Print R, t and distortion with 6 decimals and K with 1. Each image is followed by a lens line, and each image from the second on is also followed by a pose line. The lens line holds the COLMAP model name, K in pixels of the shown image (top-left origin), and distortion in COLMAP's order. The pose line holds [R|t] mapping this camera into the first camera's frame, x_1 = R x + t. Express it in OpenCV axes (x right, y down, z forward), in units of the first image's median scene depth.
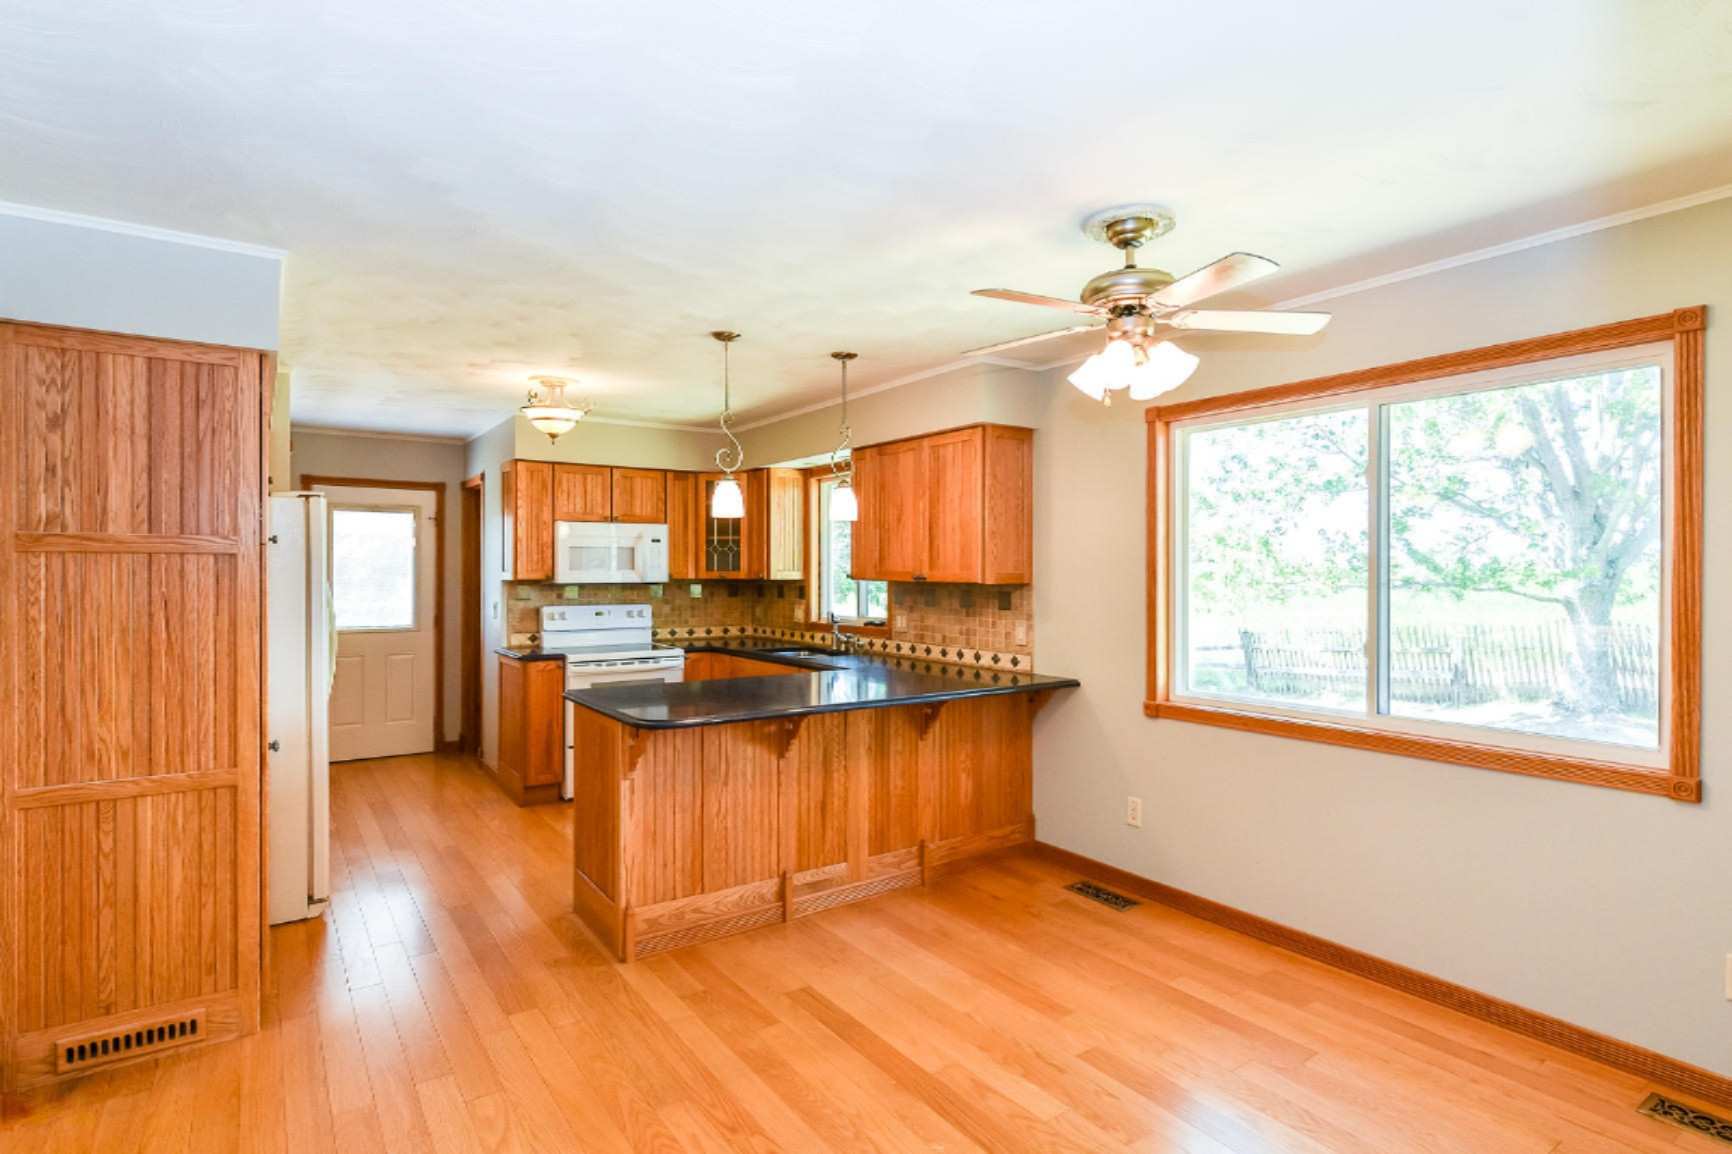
lens RADIAL K [[893.7, 0, 873.7], [0, 893.7, 570.0], [0, 0, 1]] dist [0.002683, -0.000075]
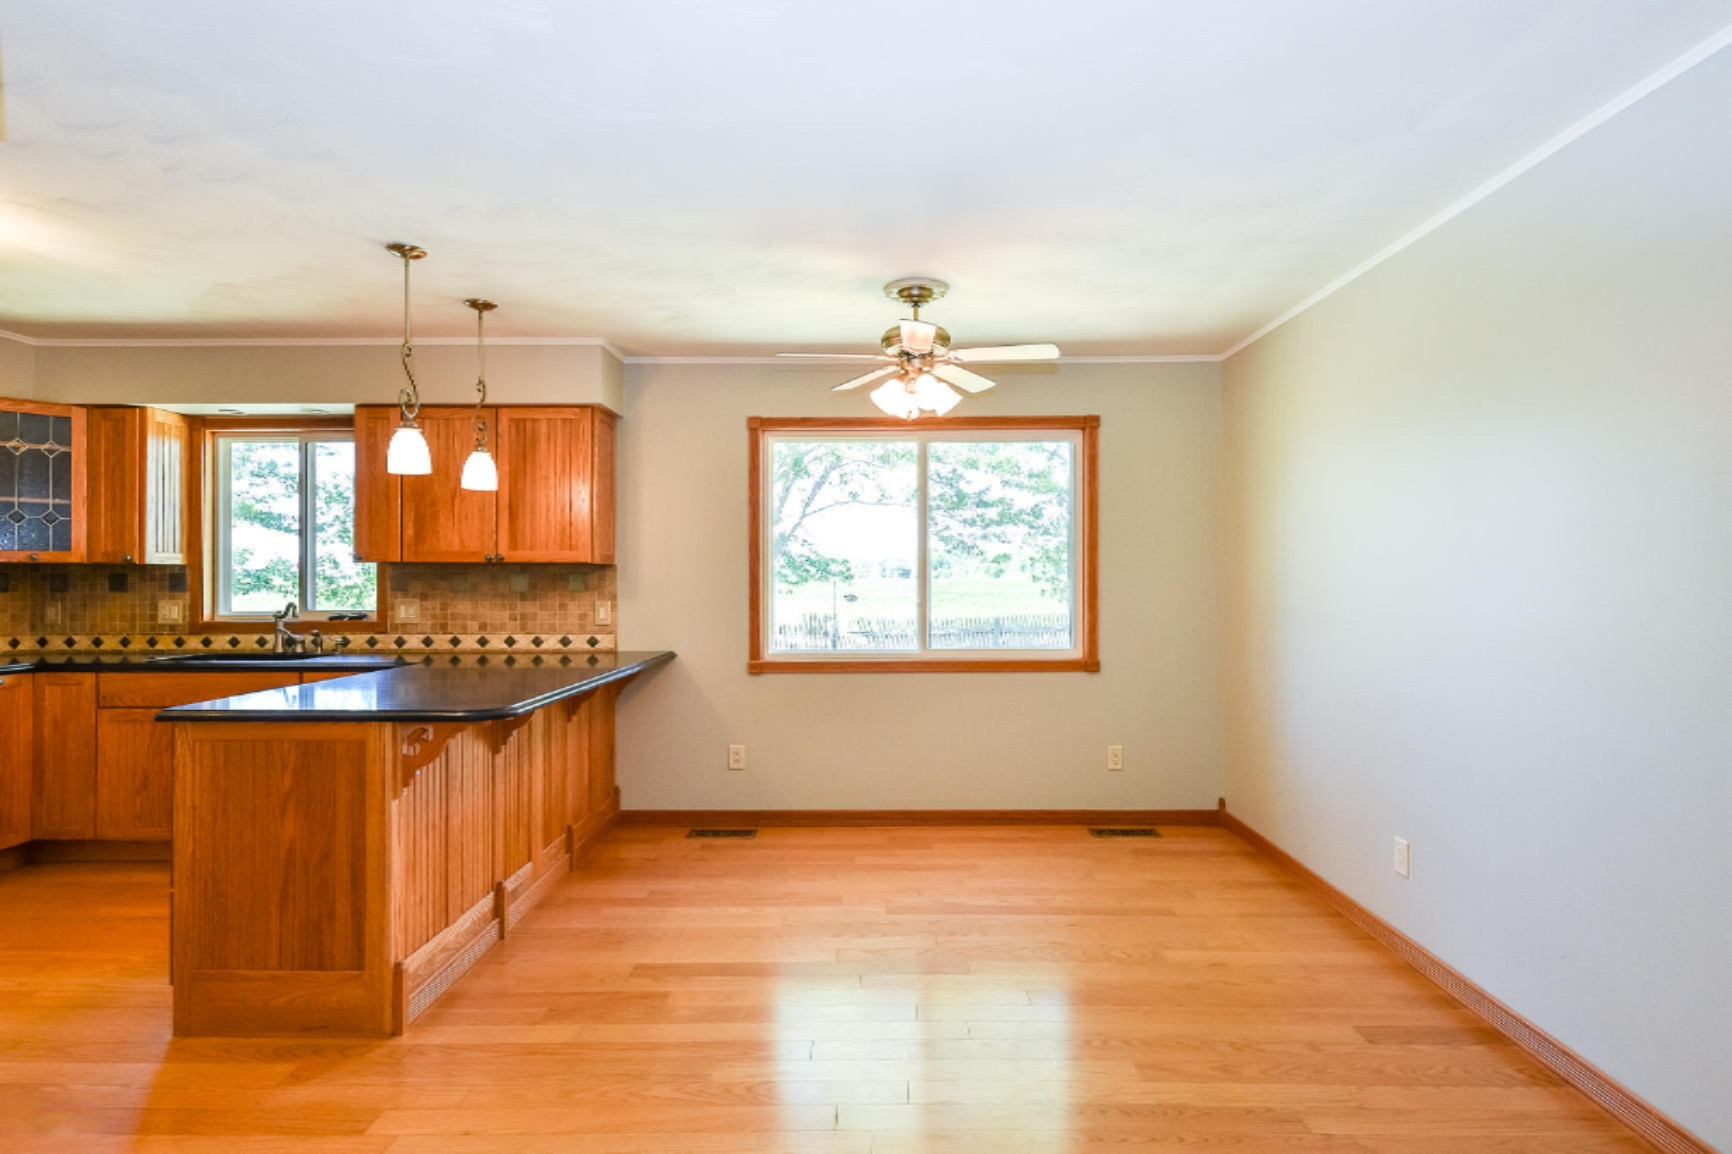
lens RADIAL K [[893.7, 0, 873.7], [0, 893.7, 570.0], [0, 0, 1]] dist [0.002683, -0.000075]
pose [[0.572127, 0.007886, 0.820127, -0.529082], [0.000818, 0.999948, -0.010185, 0.033578], [-0.820164, 0.006498, 0.572091, 0.164692]]
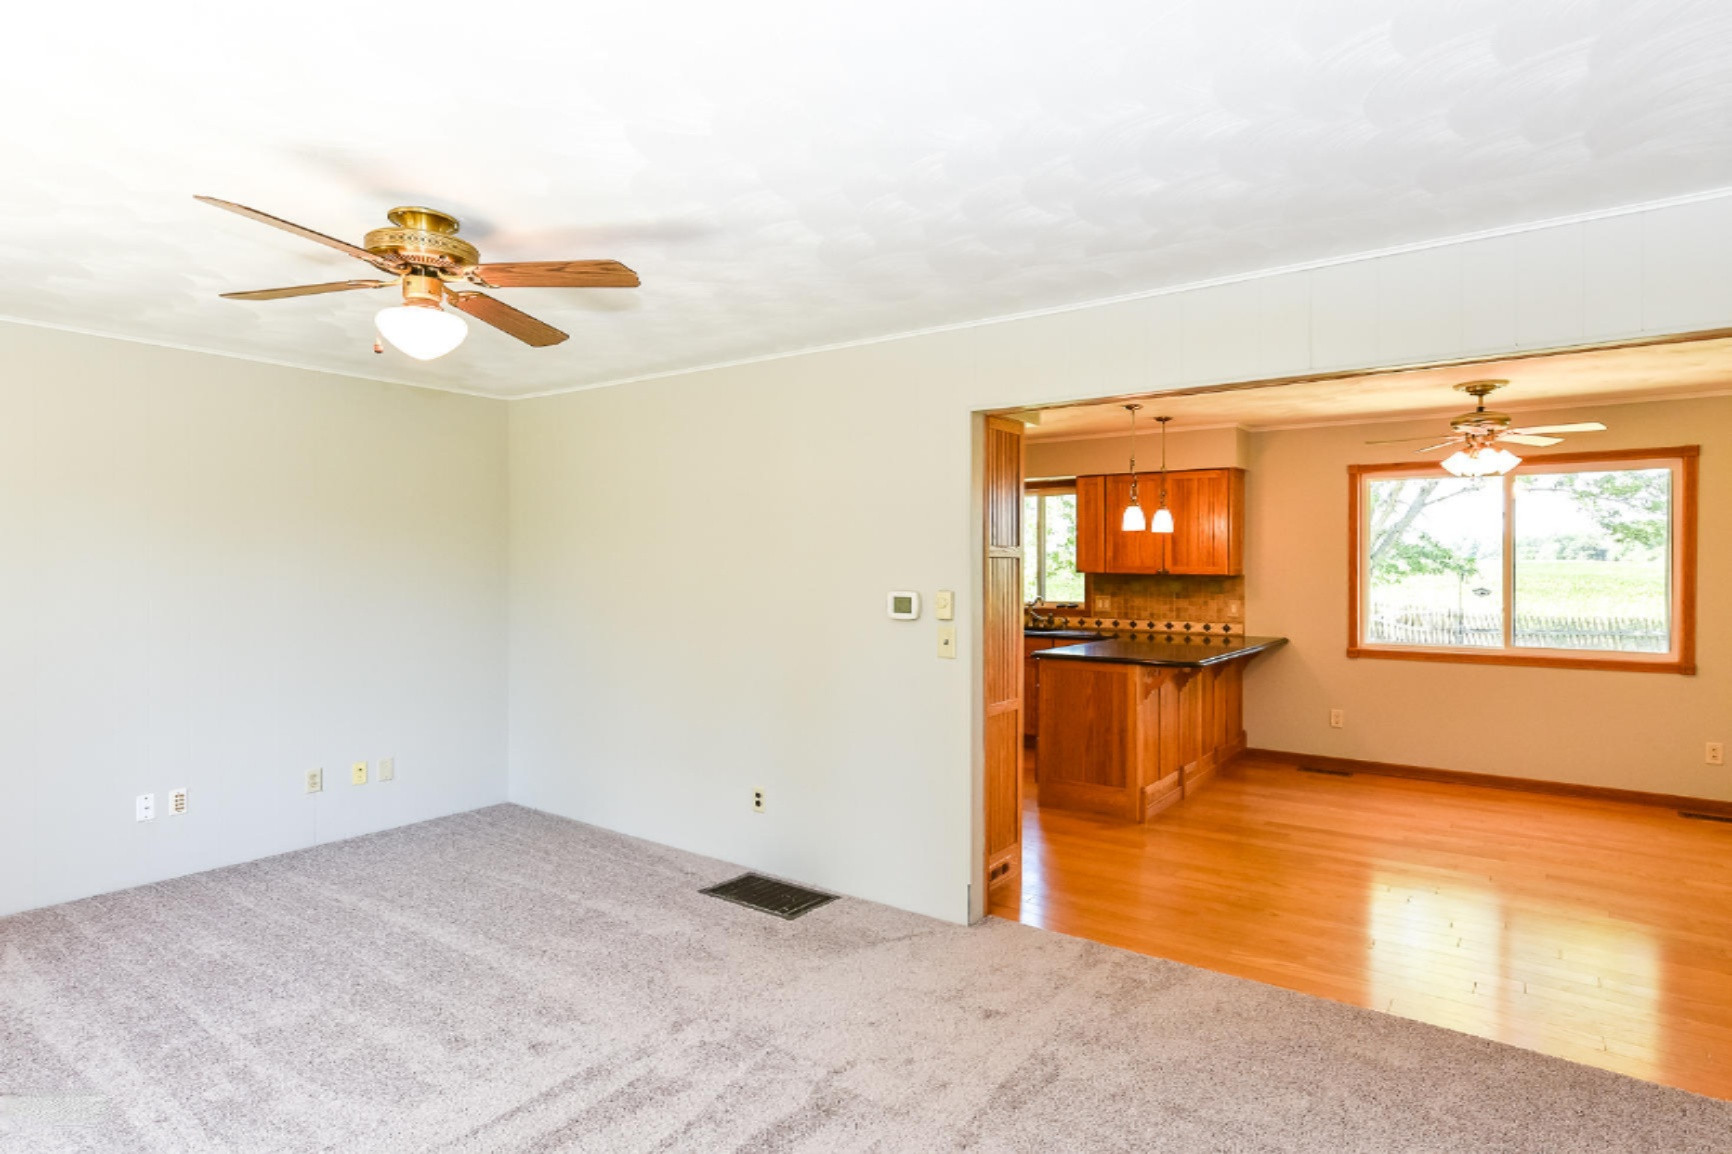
lens RADIAL K [[929.6, 0, 866.0], [0, 929.6, 577.0], [0, 0, 1]] dist [0.003197, 0.001063]
pose [[0.944865, -0.004672, 0.327427, -0.963145], [-0.000414, 0.999880, 0.015460, -0.005609], [-0.327460, -0.014743, 0.944750, -0.264786]]
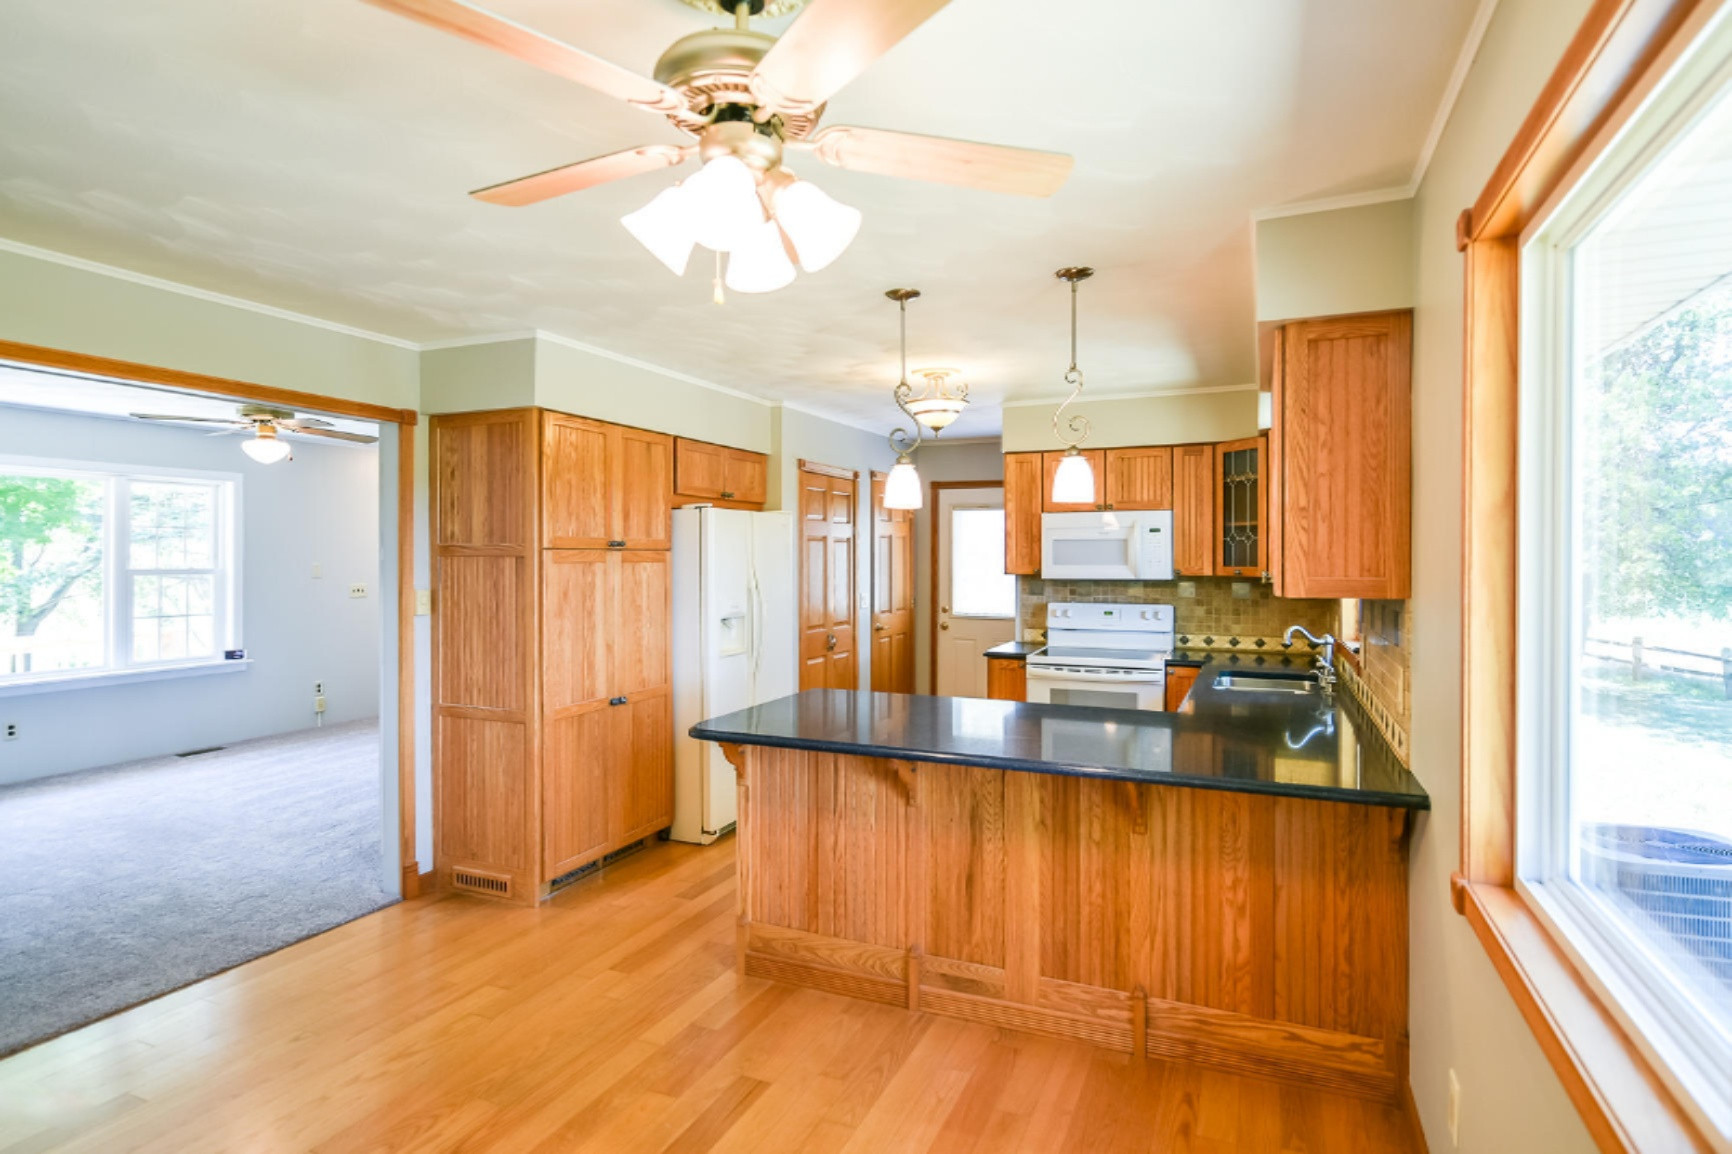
lens RADIAL K [[899.5, 0, 865.2], [0, 899.5, 561.4], [0, 0, 1]] dist [0.000740, 0.000069]
pose [[0.526896, 0.003535, -0.849922, 0.485353], [0.001324, 0.999987, 0.004980, -0.011446], [0.849928, -0.003749, 0.526885, 0.464496]]
